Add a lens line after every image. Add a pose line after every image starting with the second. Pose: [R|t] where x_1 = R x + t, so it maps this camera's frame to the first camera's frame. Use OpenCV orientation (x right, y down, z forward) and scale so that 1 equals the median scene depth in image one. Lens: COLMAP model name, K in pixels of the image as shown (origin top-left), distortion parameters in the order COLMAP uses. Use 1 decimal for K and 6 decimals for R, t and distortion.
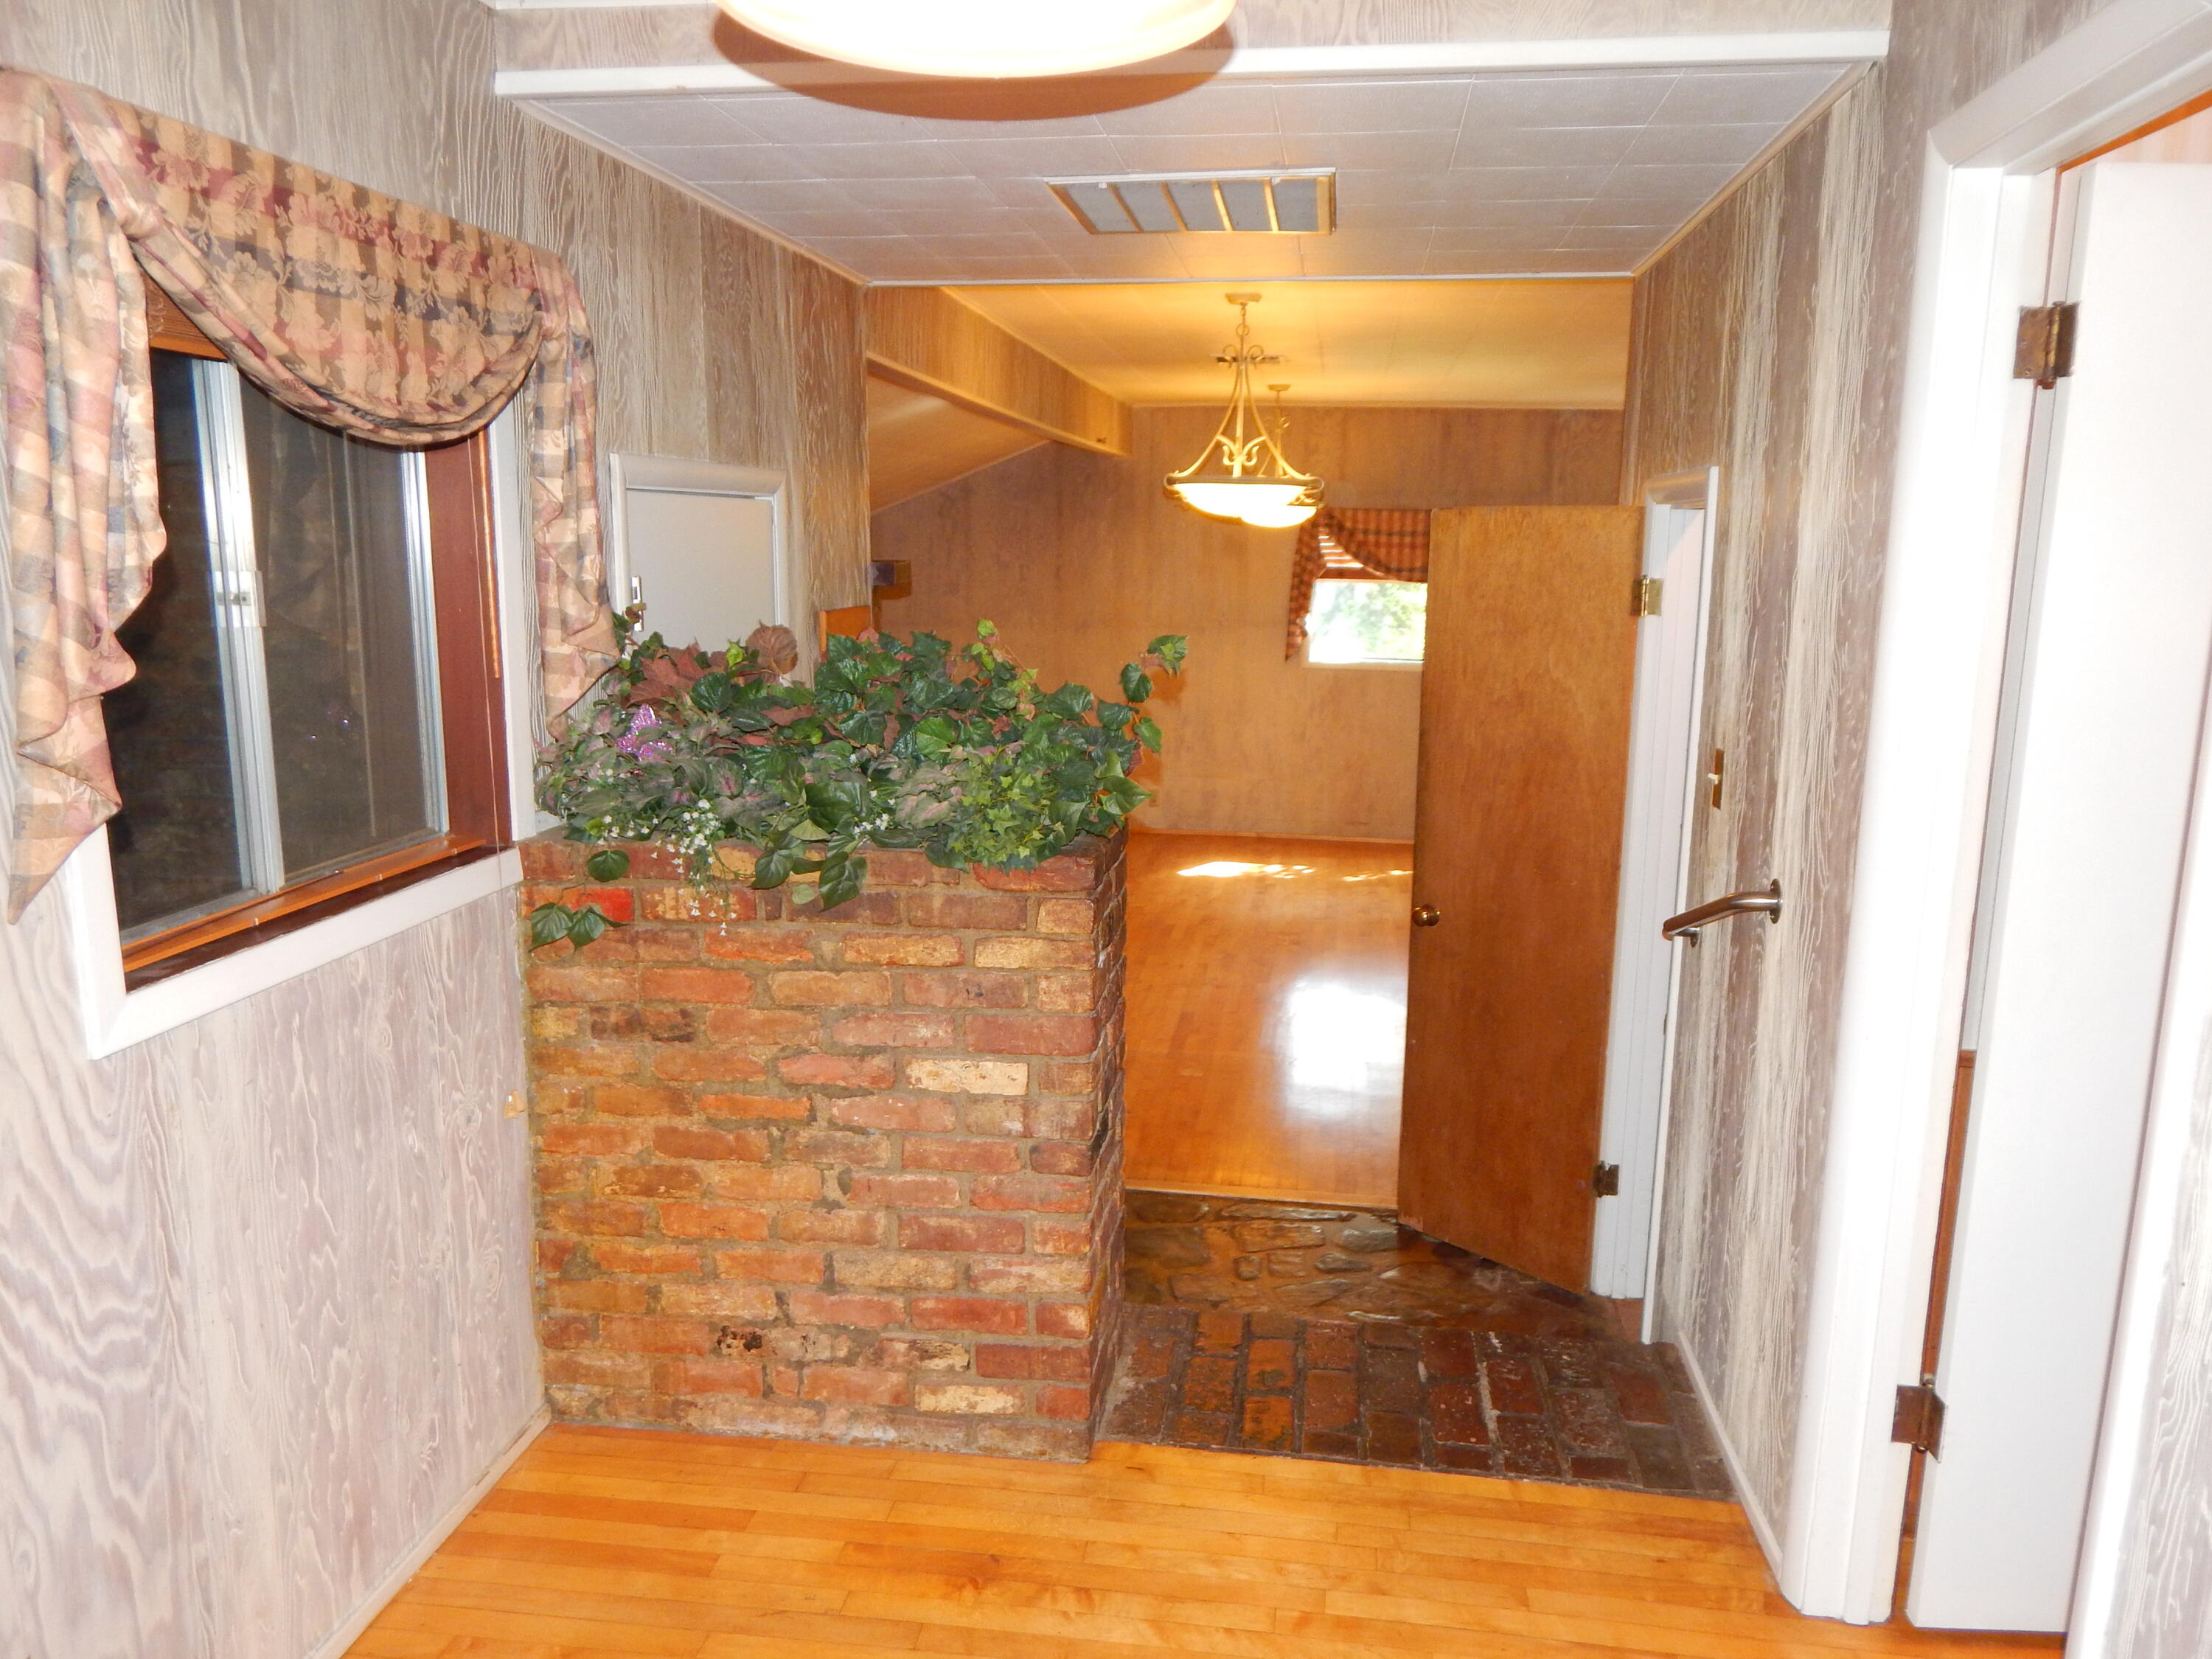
lens RADIAL K [[1609.5, 0, 1106.0], [0, 1609.5, 829.5], [0, 0, 1]] dist [-0.001274, 0.000001]
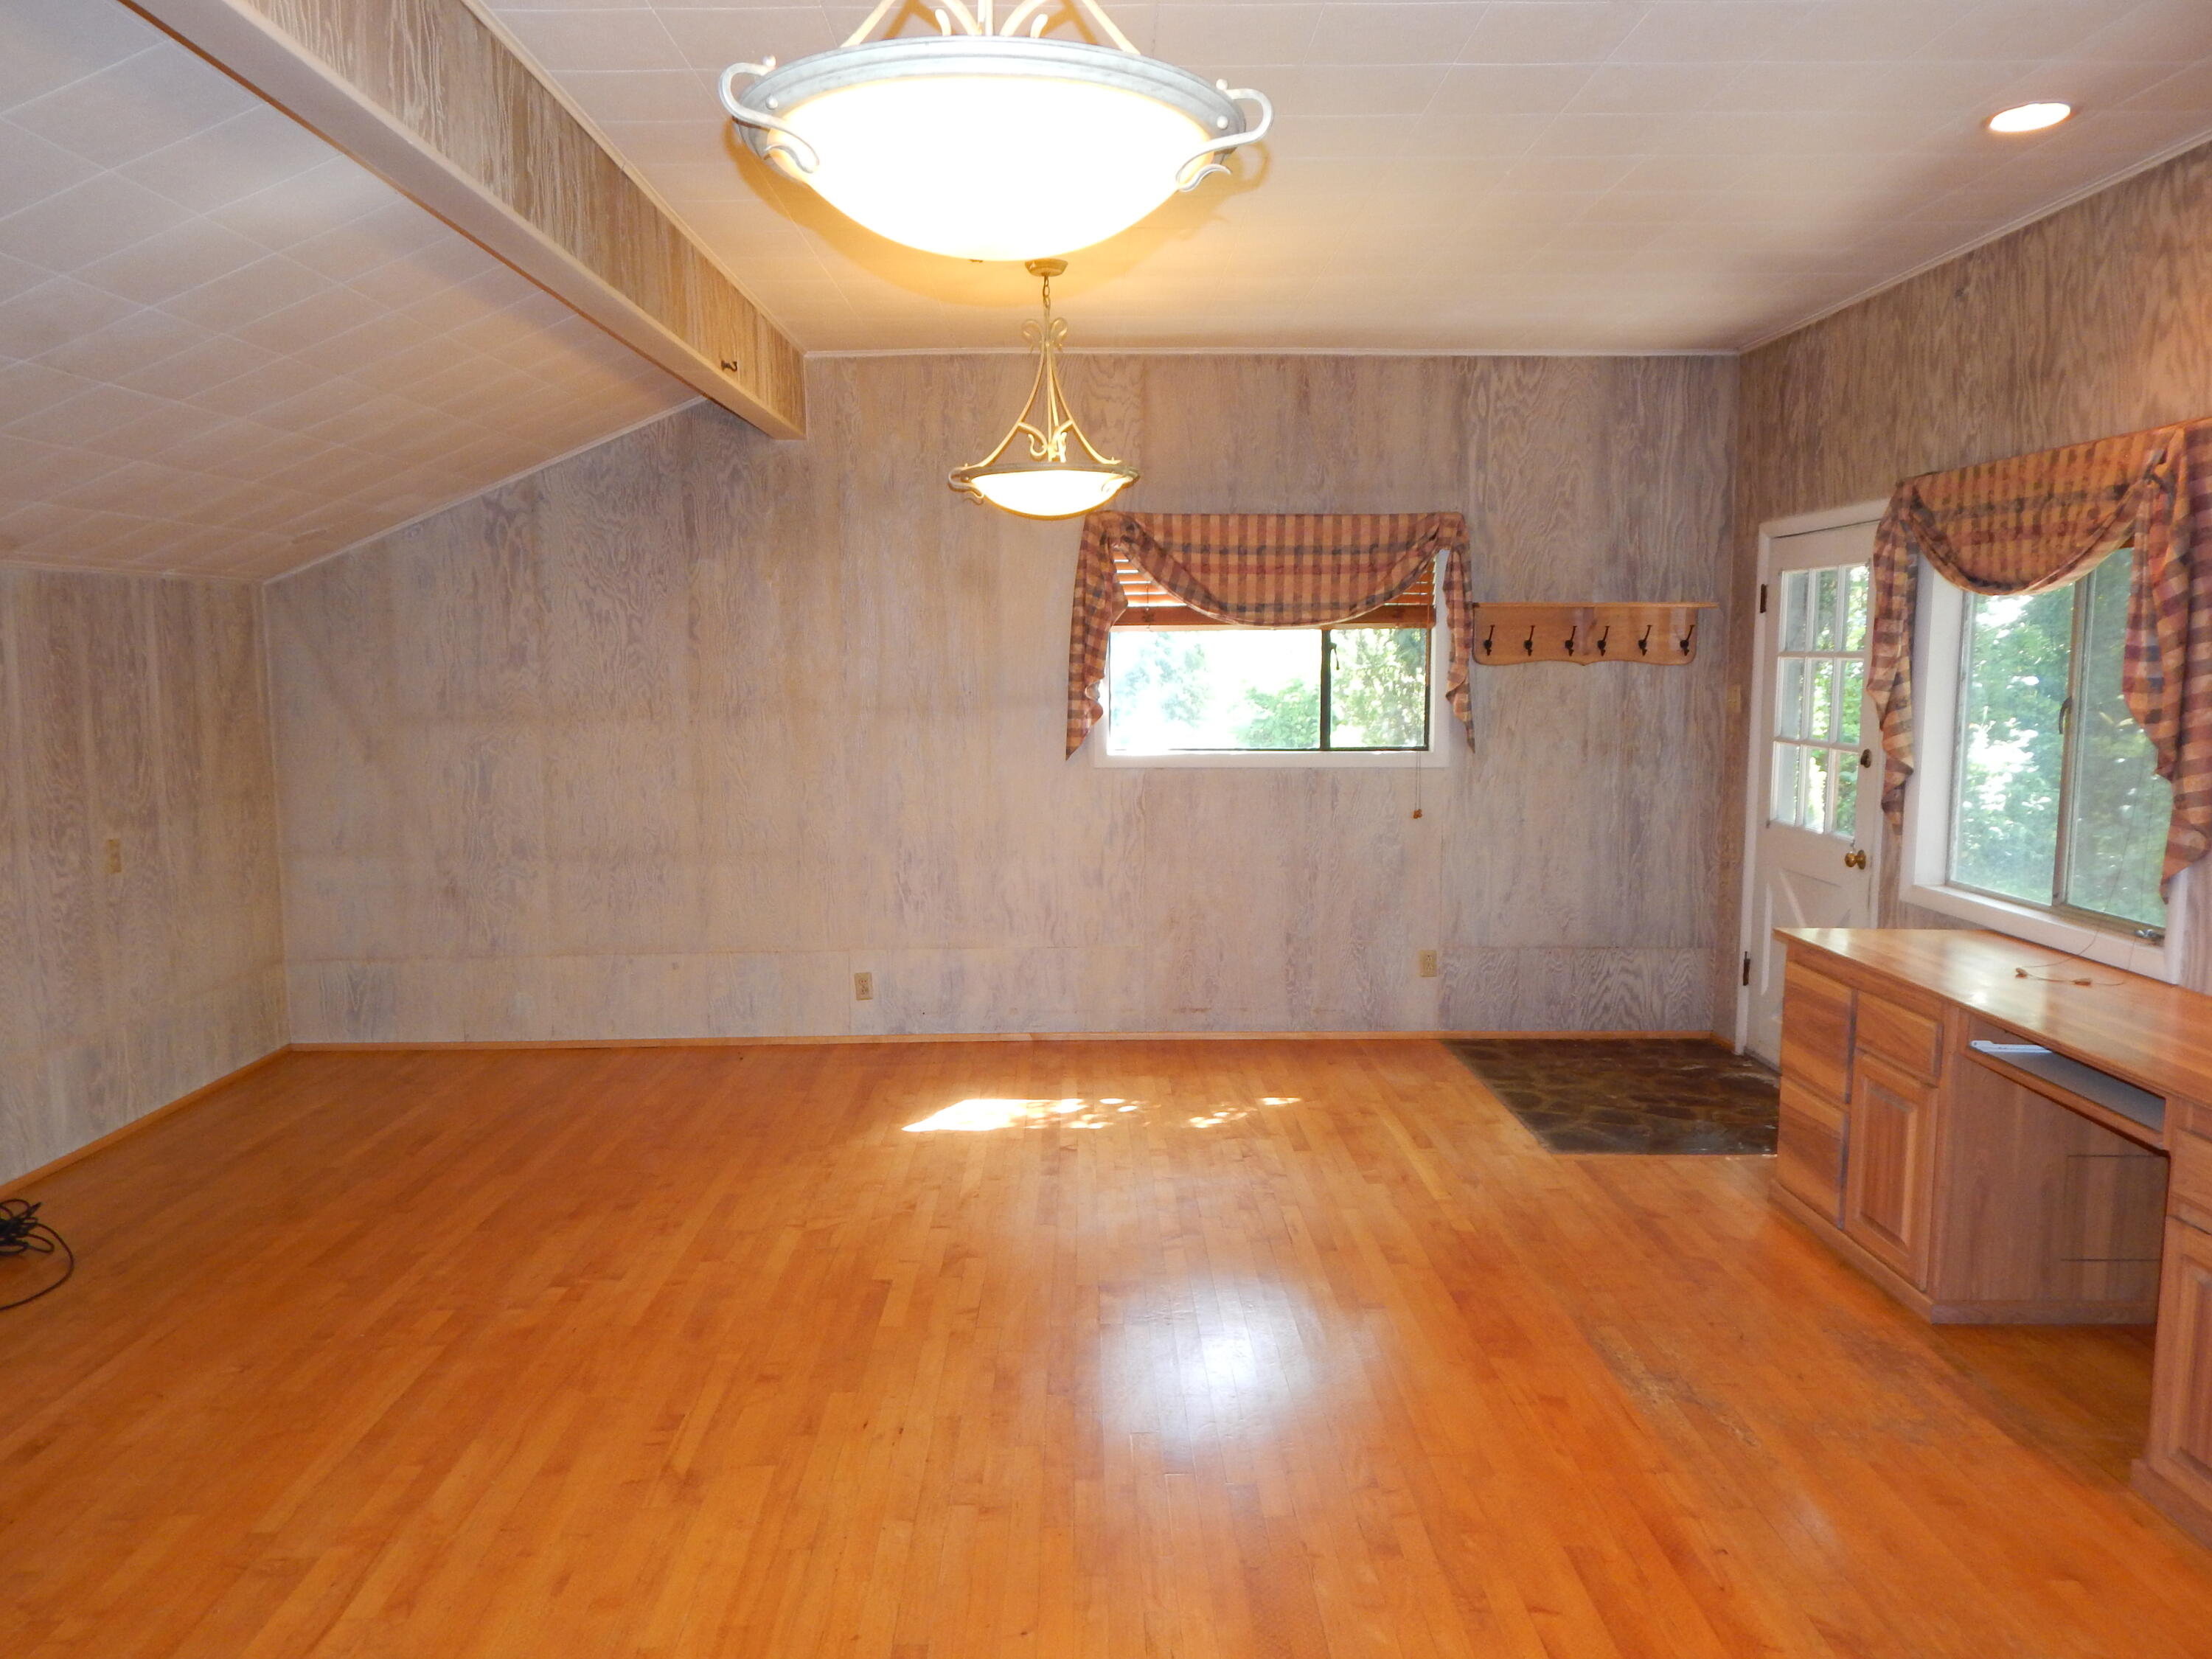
lens RADIAL K [[1598.1, 0, 1106.0], [0, 1598.1, 829.5], [0, 0, 1]] dist [0.000449, -0.000073]
pose [[0.987212, -0.038088, 0.154795, 0.030056], [0.049248, 0.996407, -0.068909, -0.034561], [-0.151614, 0.075651, 0.985541, 0.399409]]
